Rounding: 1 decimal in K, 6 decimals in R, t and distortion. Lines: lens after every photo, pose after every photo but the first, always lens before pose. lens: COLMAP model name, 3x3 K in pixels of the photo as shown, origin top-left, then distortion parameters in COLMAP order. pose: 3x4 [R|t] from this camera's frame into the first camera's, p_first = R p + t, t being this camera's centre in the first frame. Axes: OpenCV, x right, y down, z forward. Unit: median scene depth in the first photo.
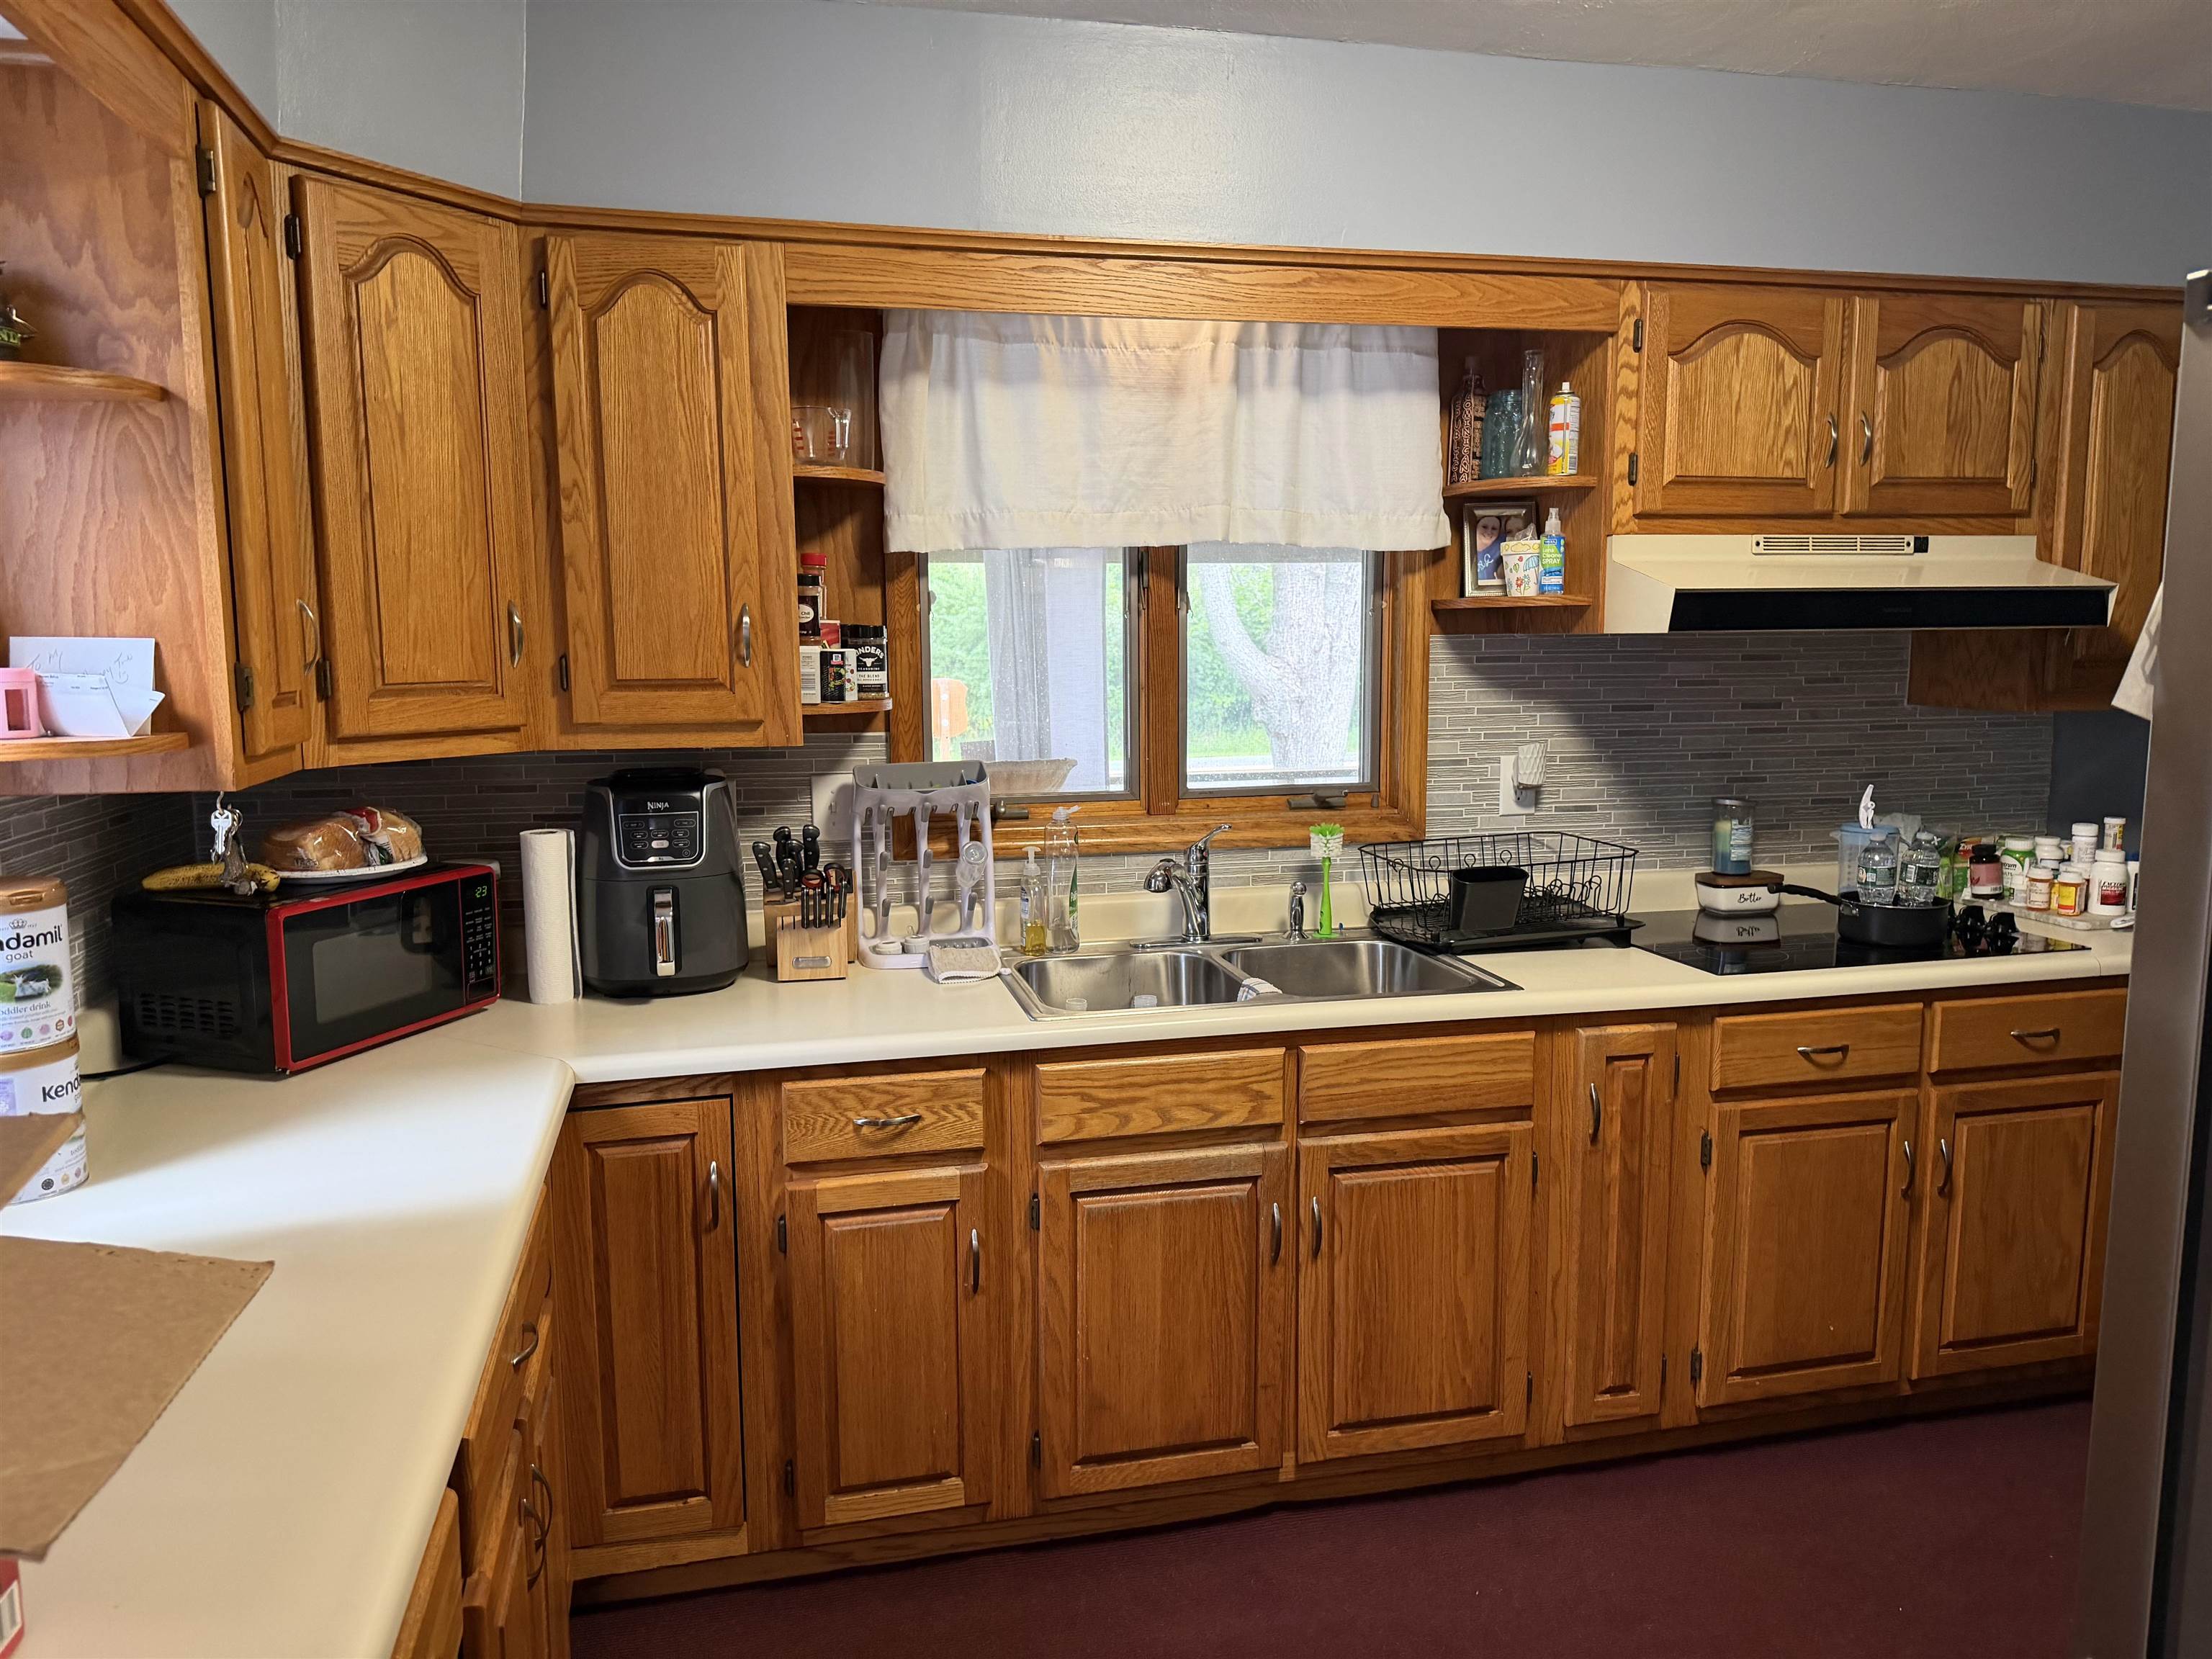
lens RADIAL K [[1554.4, 0, 1096.8], [0, 1554.4, 831.0], [0, 0, 1]] dist [0.021738, -0.031903]
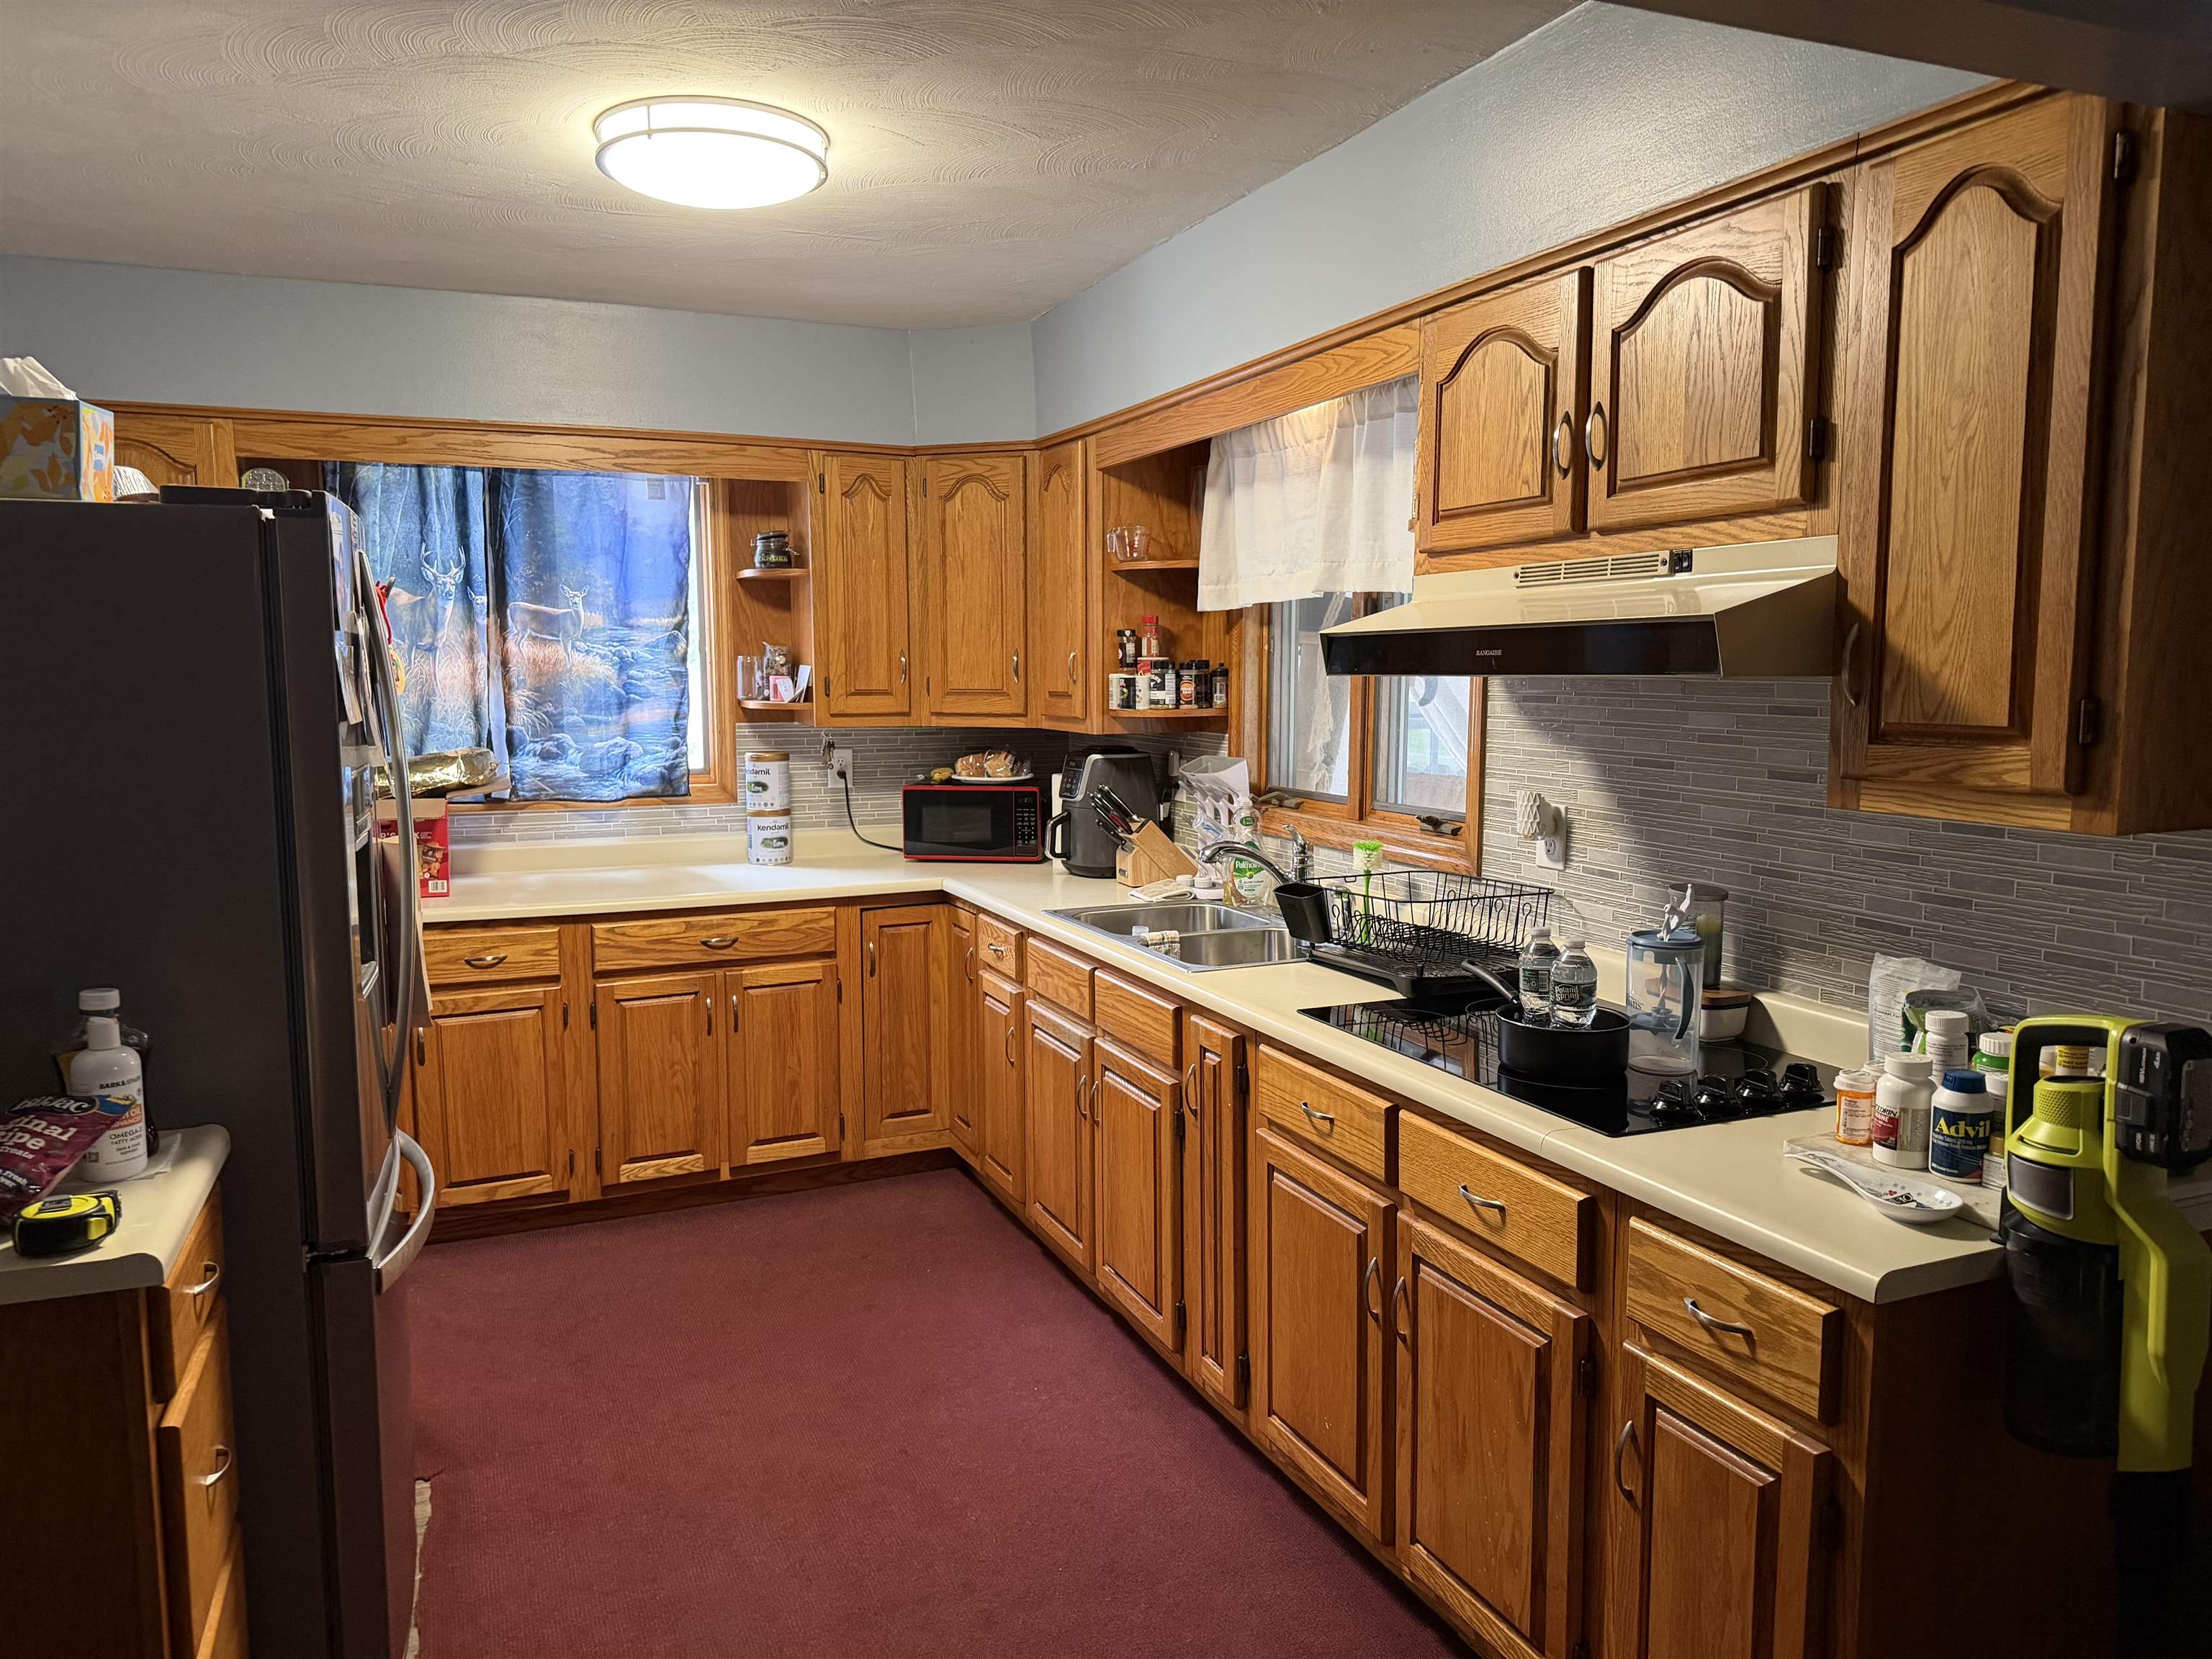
lens RADIAL K [[1554.4, 0, 1099.8], [0, 1554.4, 829.9], [0, 0, 1]] dist [0.021738, -0.031903]
pose [[0.168438, 0.115093, -0.978970, 1.136630], [-0.120375, 0.988128, 0.095458, -0.089651], [0.978335, 0.101764, 0.180293, 0.572287]]
